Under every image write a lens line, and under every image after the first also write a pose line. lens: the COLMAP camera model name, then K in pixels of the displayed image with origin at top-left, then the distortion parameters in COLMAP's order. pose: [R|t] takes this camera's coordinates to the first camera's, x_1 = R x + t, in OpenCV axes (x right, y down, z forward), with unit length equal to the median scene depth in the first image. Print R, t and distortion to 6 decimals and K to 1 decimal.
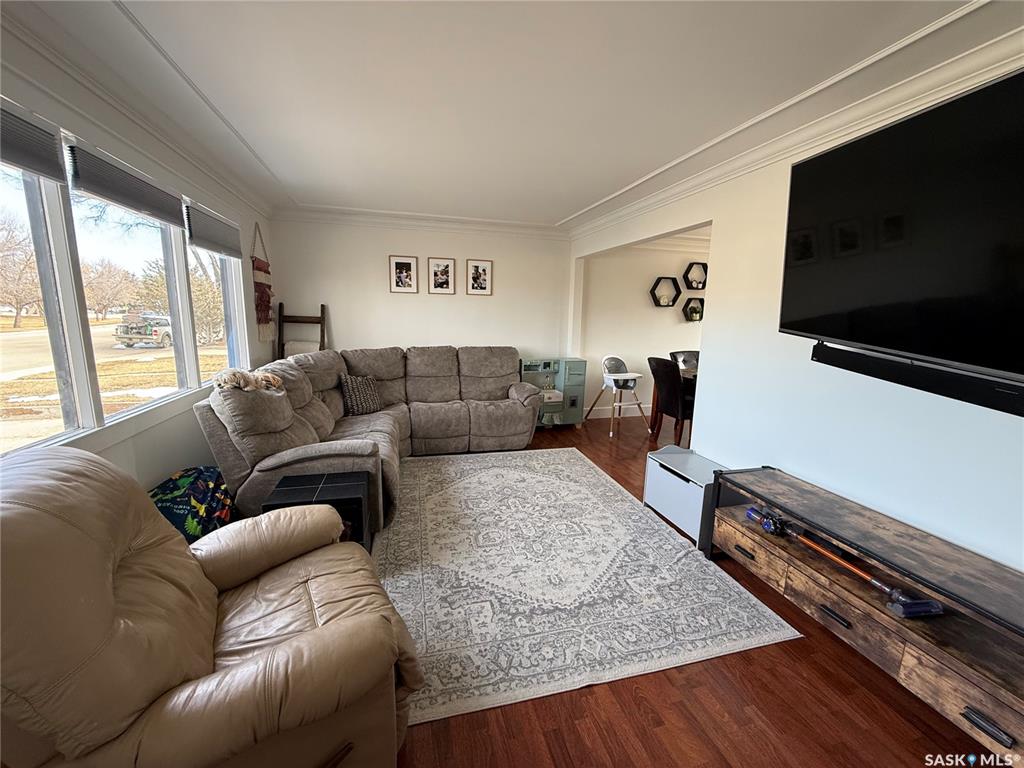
lens RADIAL K [[408.7, 0, 509.5], [0, 408.7, 384.1], [0, 0, 1]] dist [-0.000234, -0.000076]
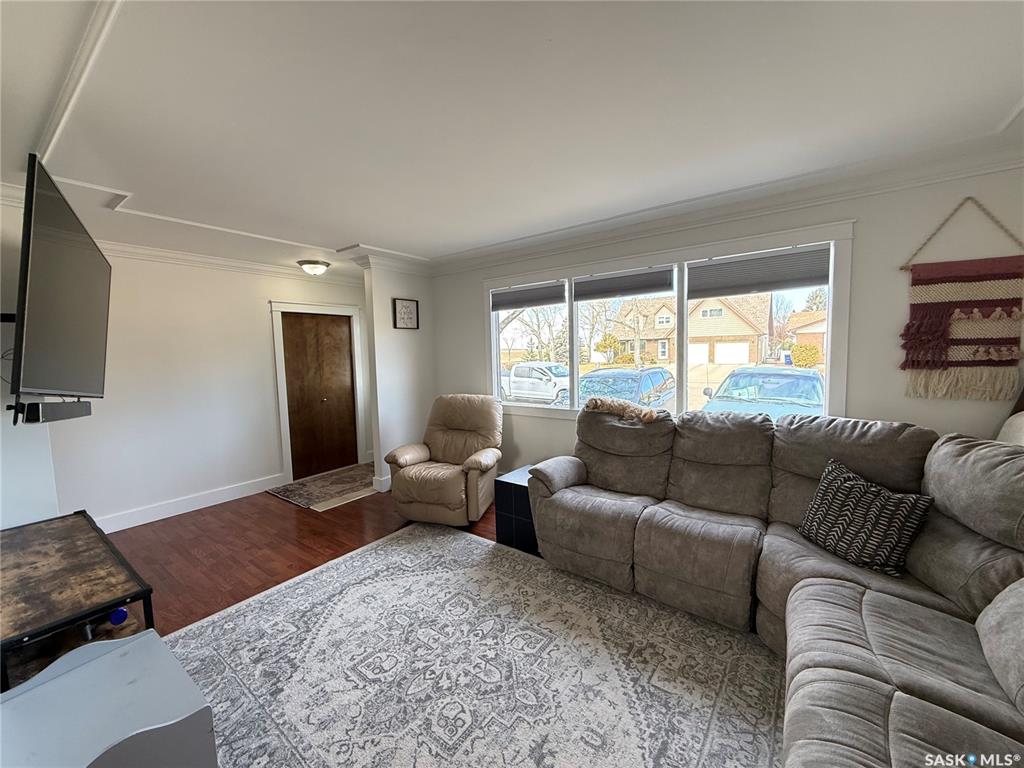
lens RADIAL K [[408.7, 0, 509.5], [0, 408.7, 384.1], [0, 0, 1]] dist [-0.000234, -0.000076]
pose [[-0.782269, 0.050022, -0.620929, 0.428133], [-0.094688, 0.975641, 0.197888, -0.307503], [0.615702, 0.213596, -0.758477, 1.770174]]
